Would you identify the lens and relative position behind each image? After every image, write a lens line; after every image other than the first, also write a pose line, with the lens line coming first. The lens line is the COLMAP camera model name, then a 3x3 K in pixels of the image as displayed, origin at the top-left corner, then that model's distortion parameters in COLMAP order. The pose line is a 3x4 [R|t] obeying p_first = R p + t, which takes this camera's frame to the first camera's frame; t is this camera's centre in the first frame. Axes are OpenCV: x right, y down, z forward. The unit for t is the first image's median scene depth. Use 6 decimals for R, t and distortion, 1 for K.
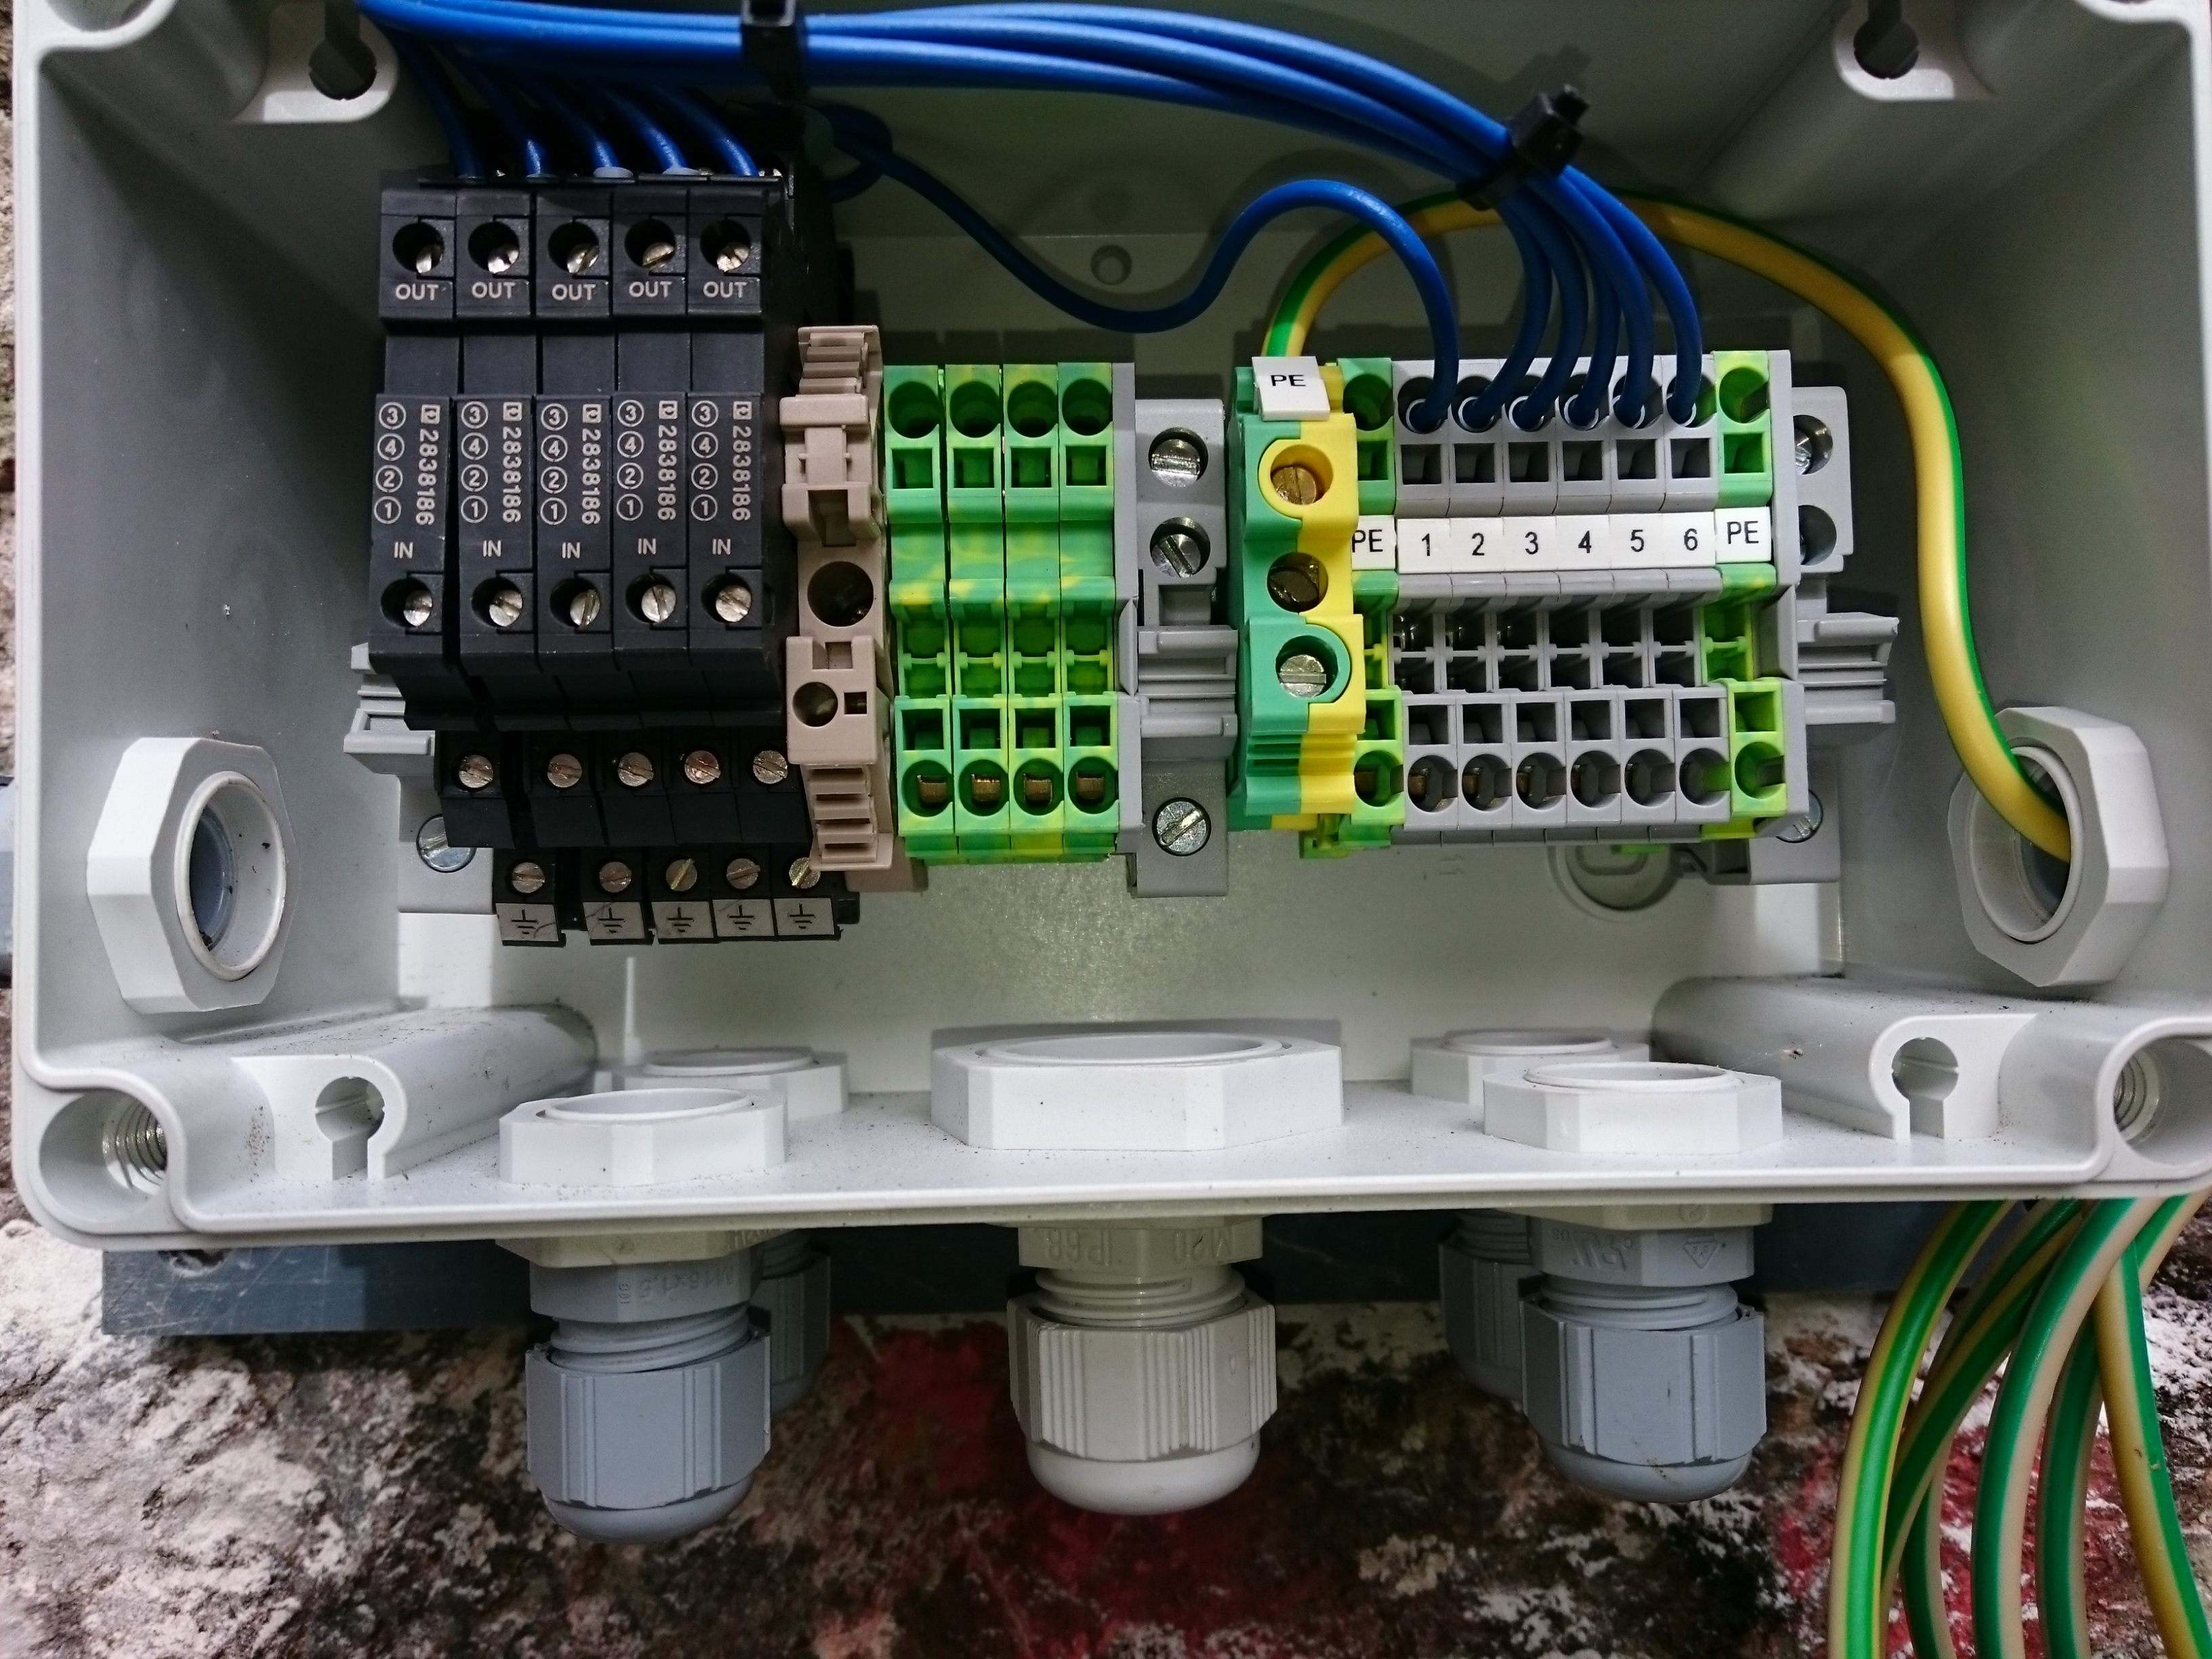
lens RADIAL K [[1716.9, 0, 1136.4], [0, 1716.9, 829.1], [0, 0, 1]] dist [0.005118, -0.003231]
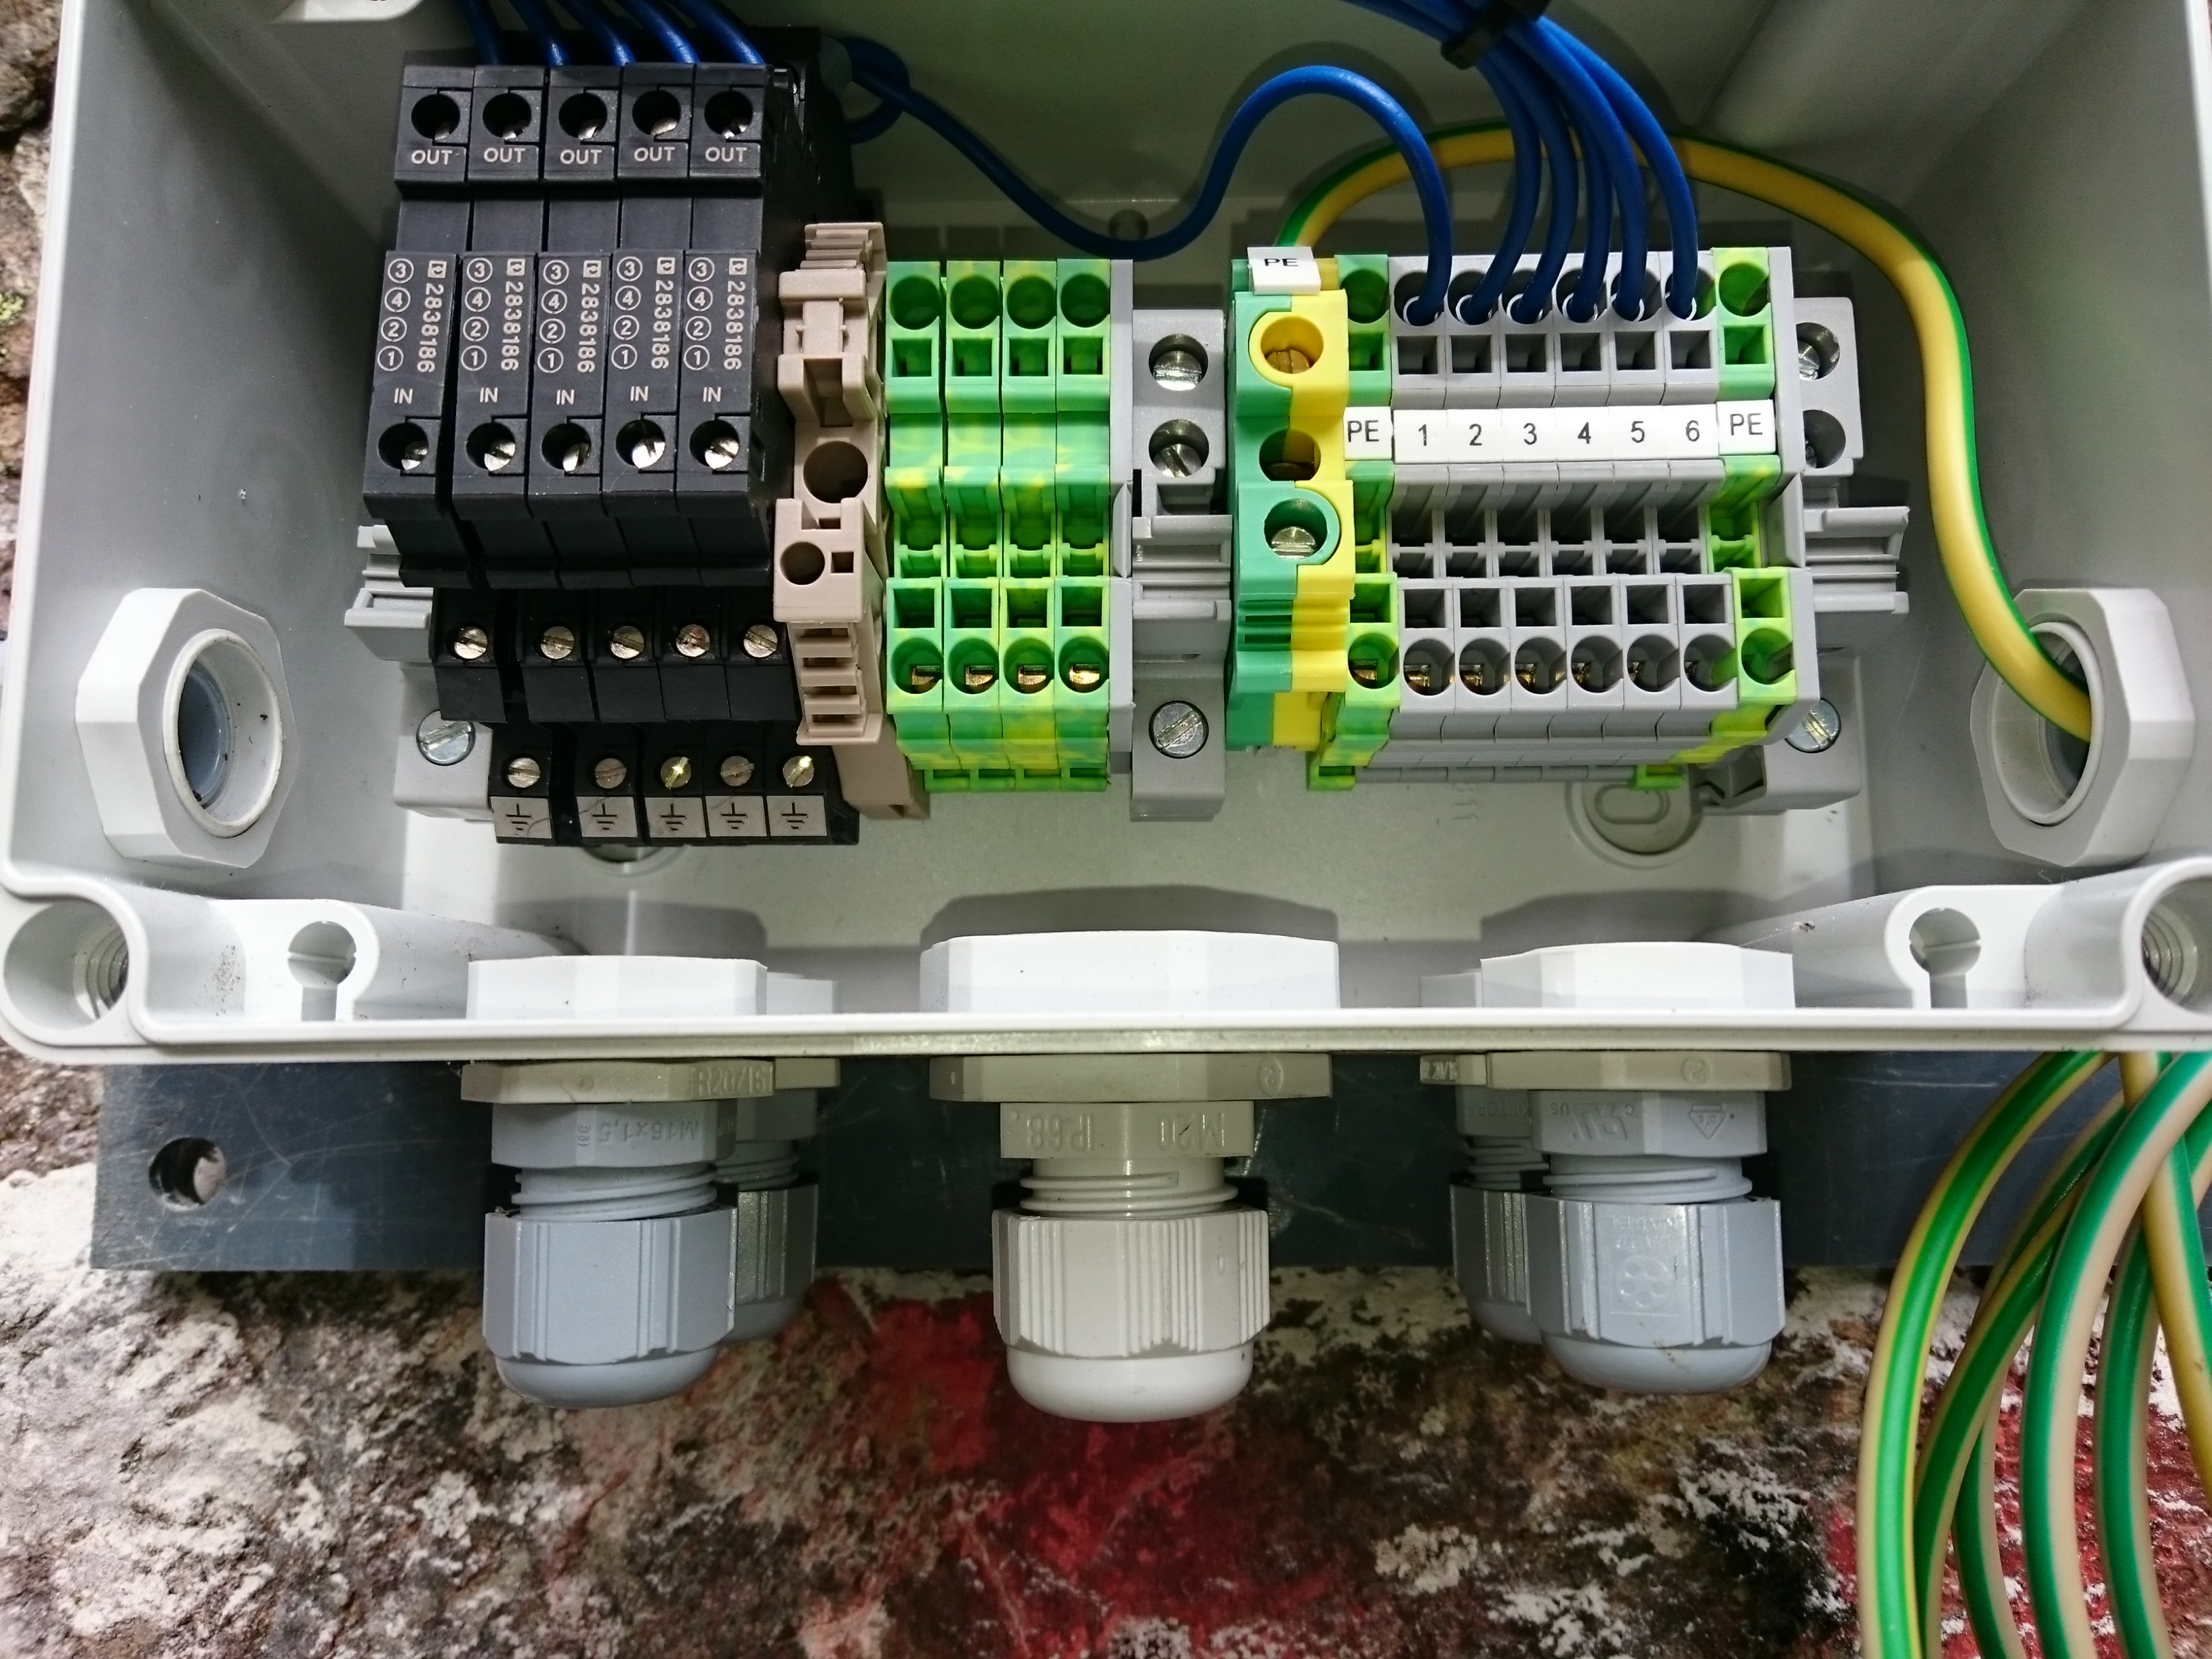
lens RADIAL K [[1716.9, 0, 1136.4], [0, 1716.9, 829.1], [0, 0, 1]] dist [0.005118, -0.003231]
pose [[0.998962, 0.007472, -0.044945, 0.048640], [-0.012014, 0.994748, -0.101648, 0.164588], [0.043950, 0.102083, 0.993805, 0.024698]]
